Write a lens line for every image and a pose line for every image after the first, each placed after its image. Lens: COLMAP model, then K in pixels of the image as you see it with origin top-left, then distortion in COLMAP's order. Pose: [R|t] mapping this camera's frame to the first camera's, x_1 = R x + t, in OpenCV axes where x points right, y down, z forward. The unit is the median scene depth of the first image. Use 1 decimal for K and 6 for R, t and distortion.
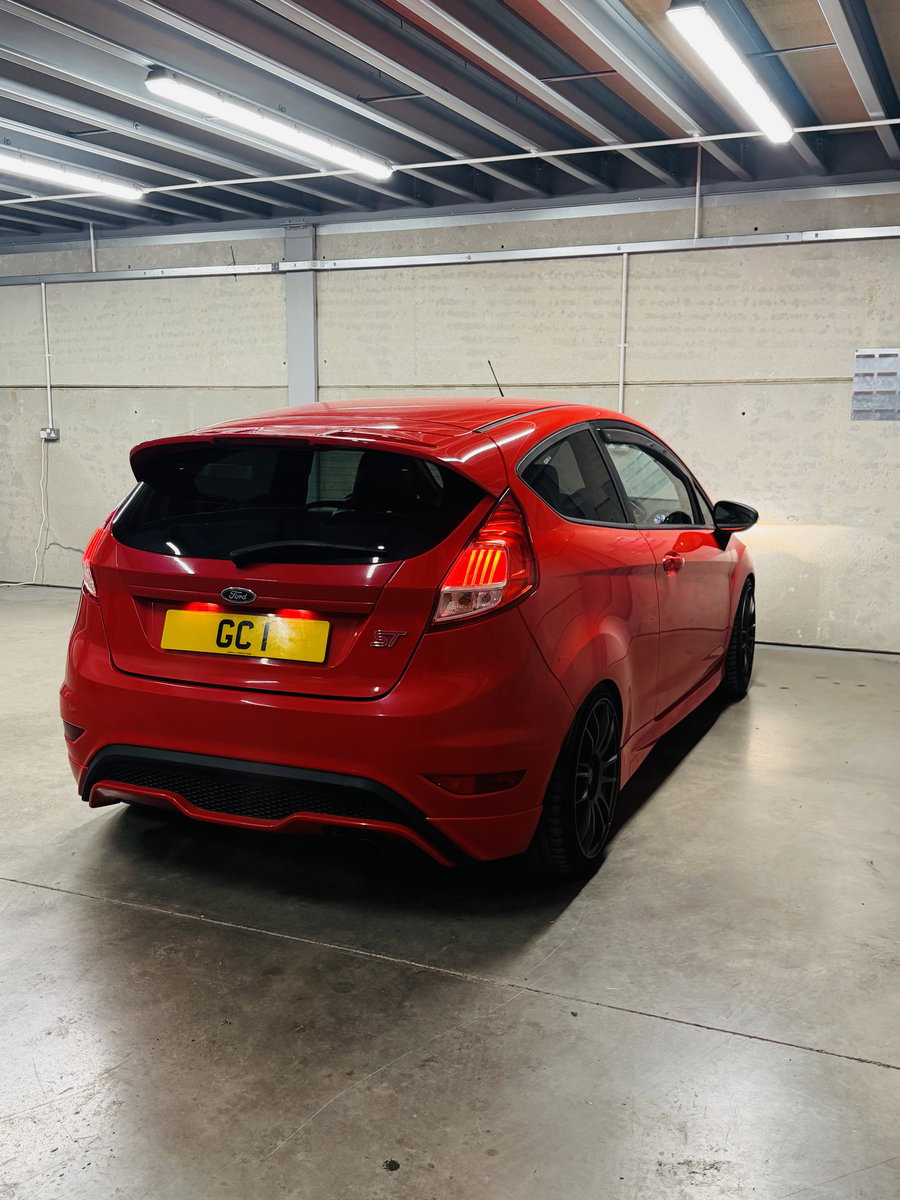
lens RADIAL K [[1179.9, 0, 444.6], [0, 1179.9, 601.7], [0, 0, 1]] dist [0.202662, -0.475220]
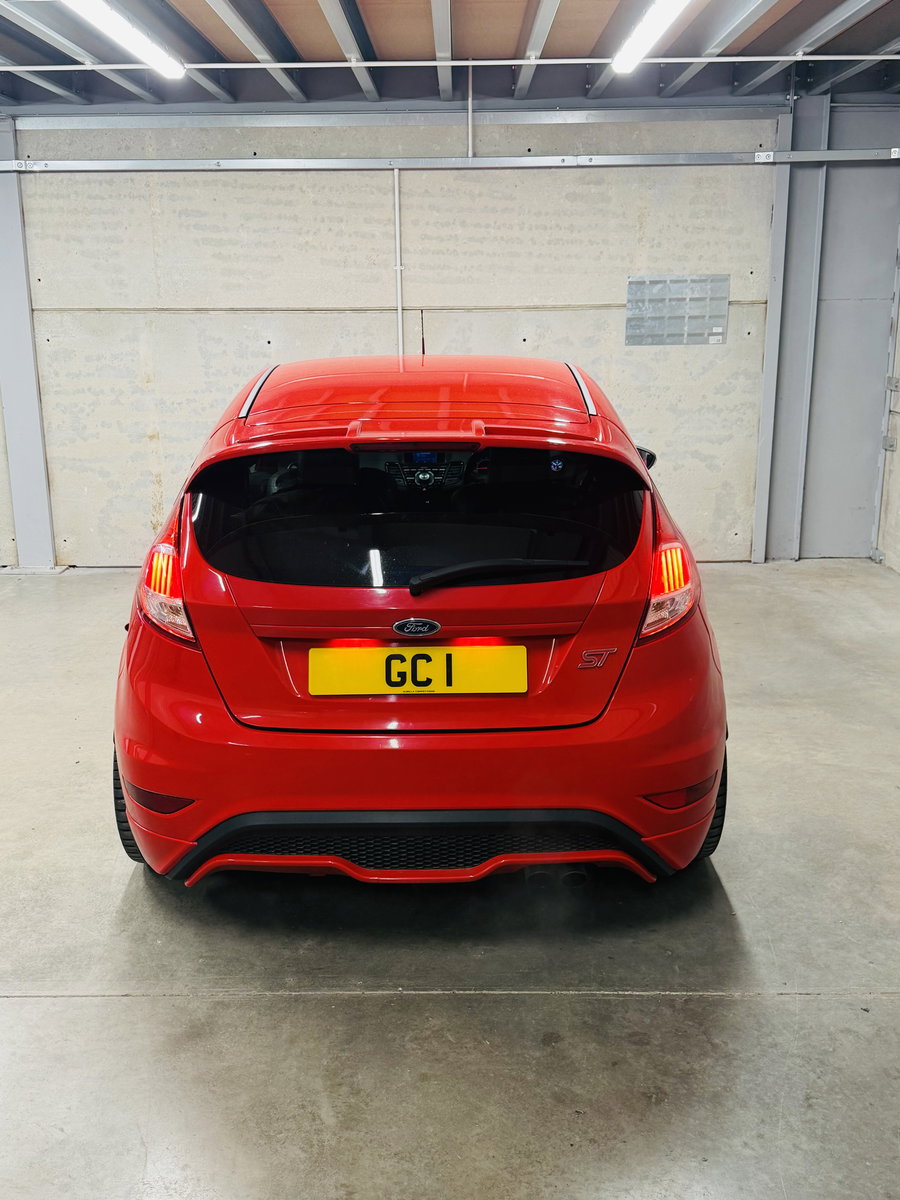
lens RADIAL K [[1179.9, 0, 444.6], [0, 1179.9, 601.7], [0, 0, 1]] dist [0.202662, -0.475220]
pose [[0.913416, -0.113326, 0.390932, -0.228339], [0.075326, 0.990933, 0.111258, -0.055093], [-0.399996, -0.072178, 0.913670, 0.093156]]
